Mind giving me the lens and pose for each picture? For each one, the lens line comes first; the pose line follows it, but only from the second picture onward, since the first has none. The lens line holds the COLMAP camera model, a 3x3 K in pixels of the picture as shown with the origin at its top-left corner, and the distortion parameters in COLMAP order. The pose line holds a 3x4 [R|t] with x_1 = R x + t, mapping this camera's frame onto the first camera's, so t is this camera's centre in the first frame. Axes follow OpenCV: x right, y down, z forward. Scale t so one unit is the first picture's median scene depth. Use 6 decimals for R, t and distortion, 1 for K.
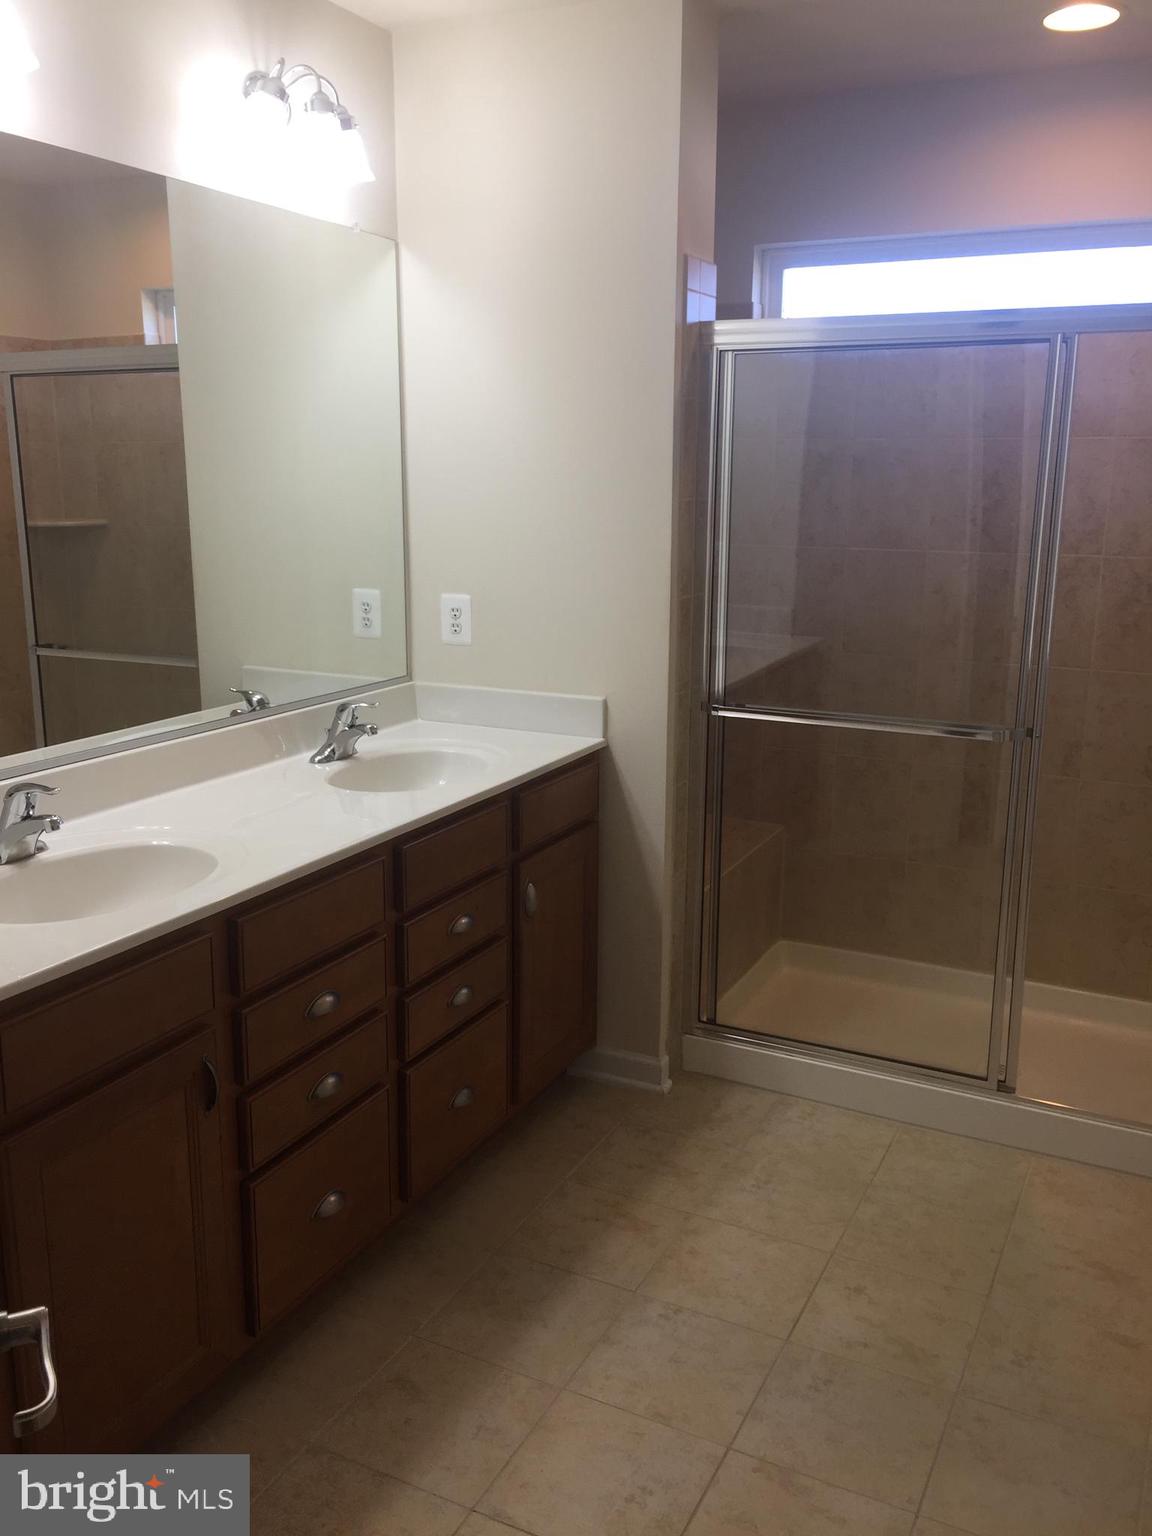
lens RADIAL K [[1314.5, 0, 580.0], [0, 1314.5, 767.3], [0, 0, 1]] dist [0.064506, -0.086235]
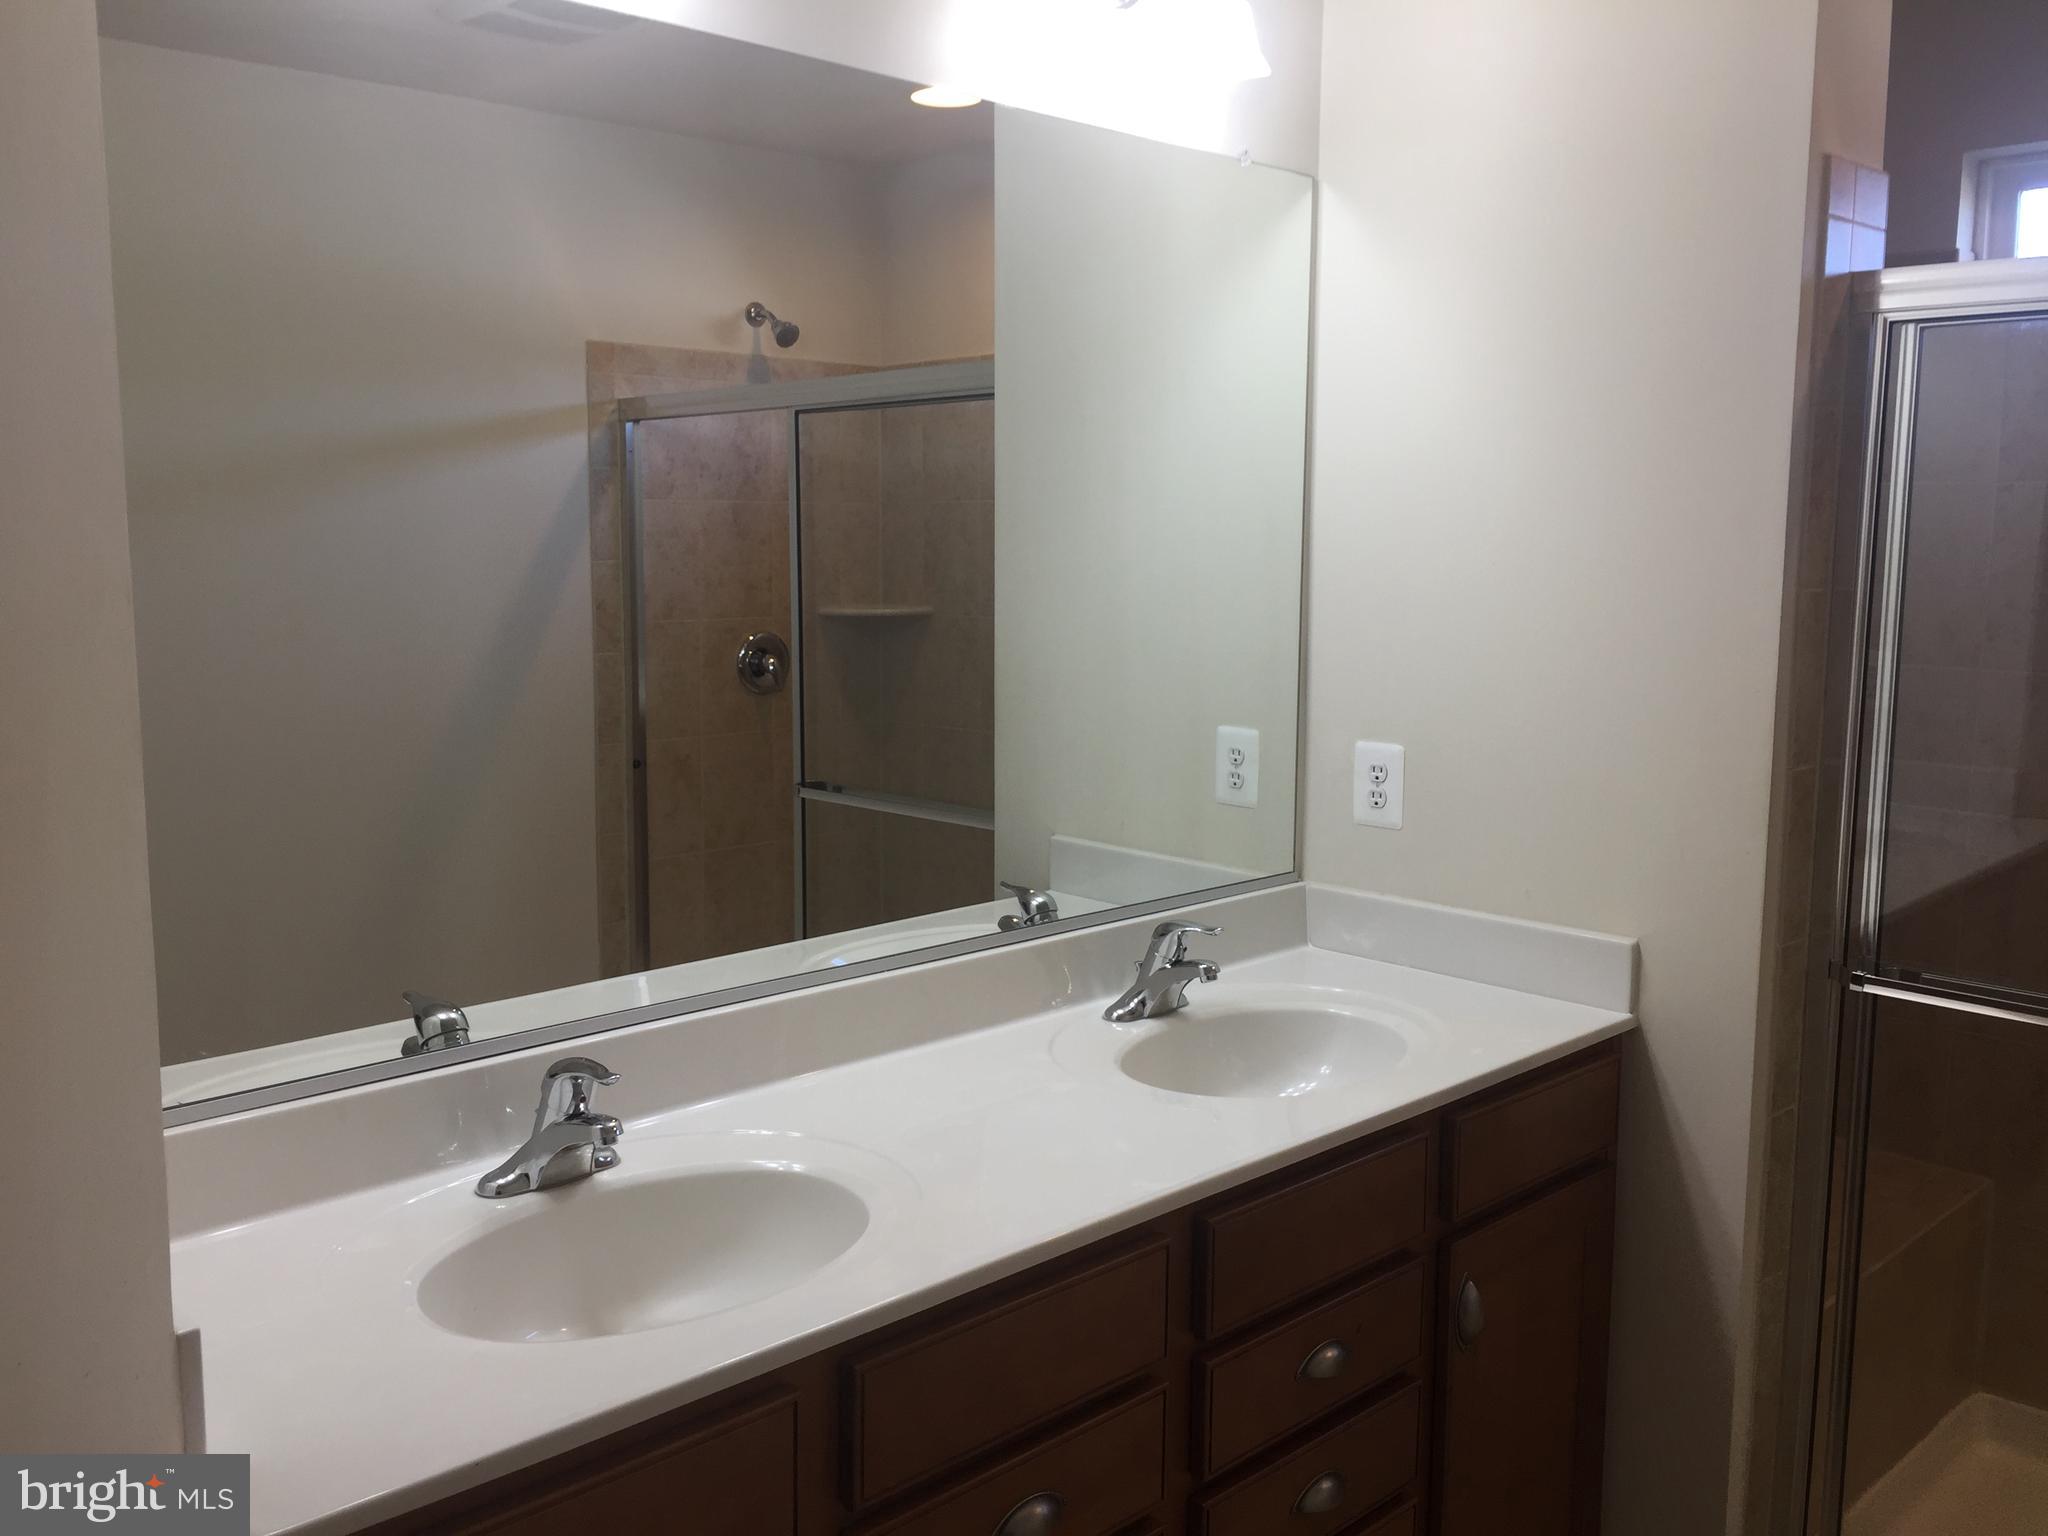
lens RADIAL K [[1752.6, 0, 1021.1], [0, 1752.6, 762.8], [0, 0, 1]] dist [0.064506, -0.086235]
pose [[0.940018, 0.043265, -0.338370, 0.023726], [-0.074107, 0.994135, -0.078760, -0.050207], [0.332978, 0.099112, 0.937711, 0.210462]]
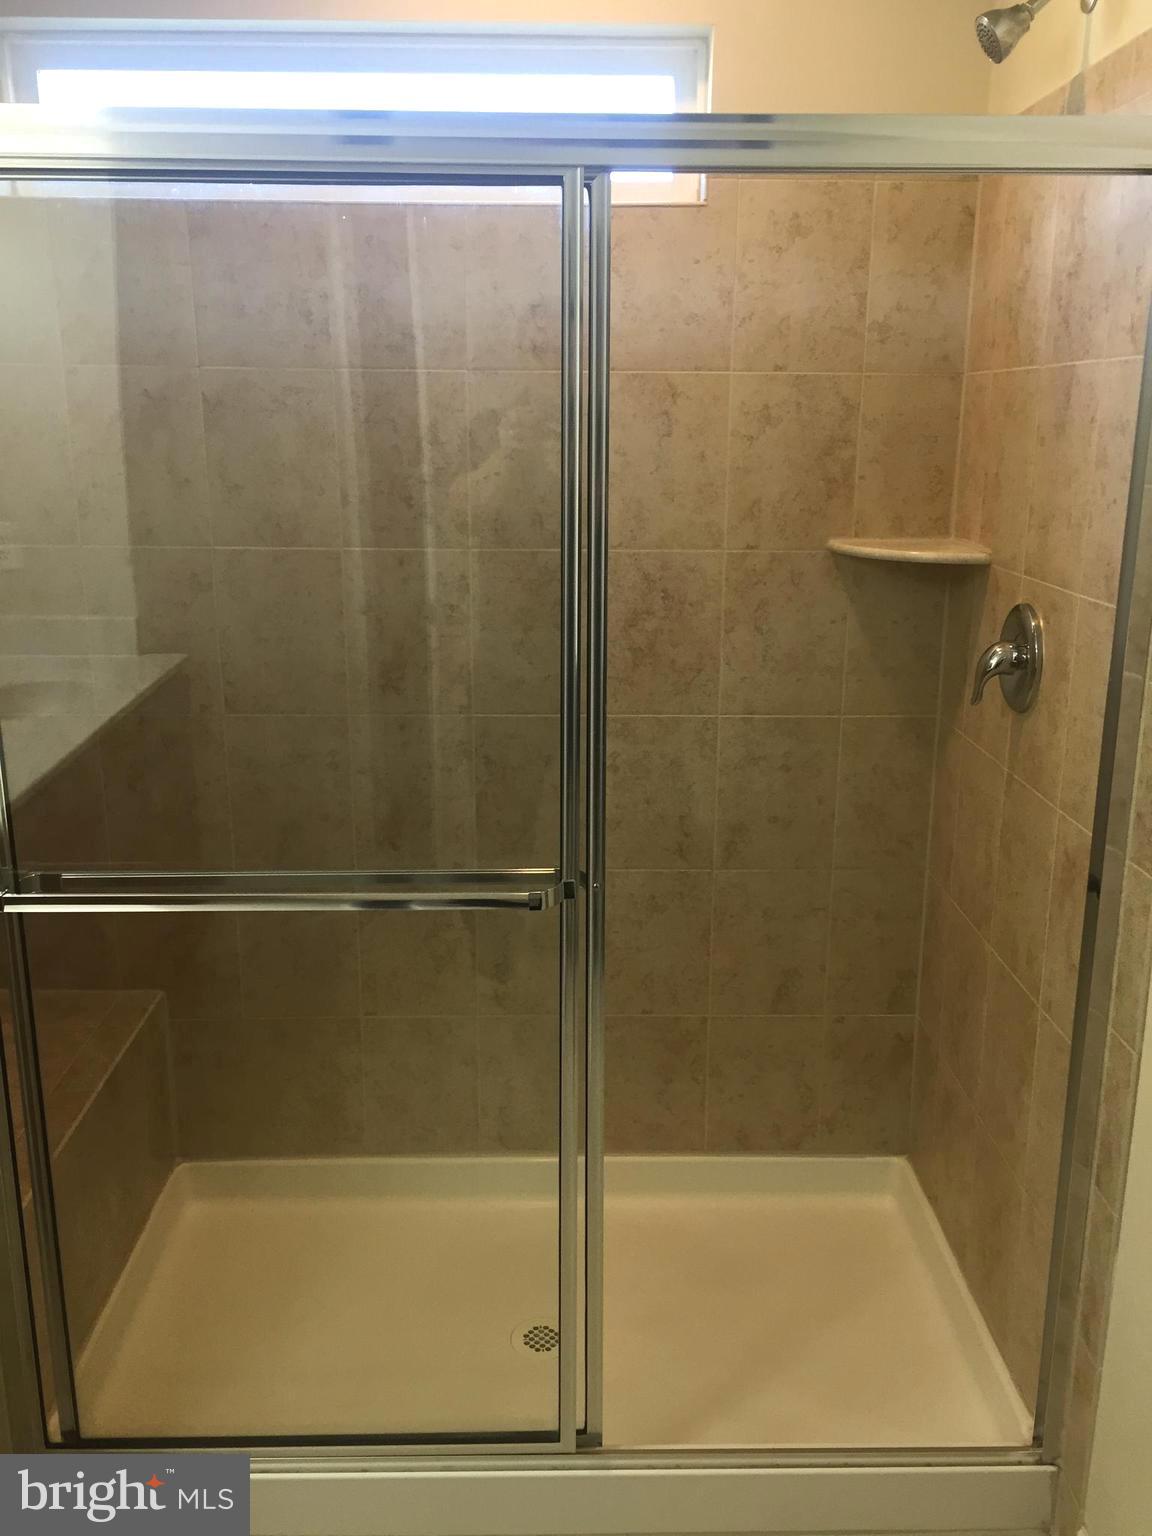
lens RADIAL K [[1314.5, 0, 580.0], [0, 1314.5, 767.3], [0, 0, 1]] dist [0.064506, -0.086235]
pose [[0.886653, -0.119956, 0.446607, 0.079257], [0.103160, 0.992741, 0.061839, -0.101801], [-0.450783, -0.008757, 0.892591, 0.446762]]
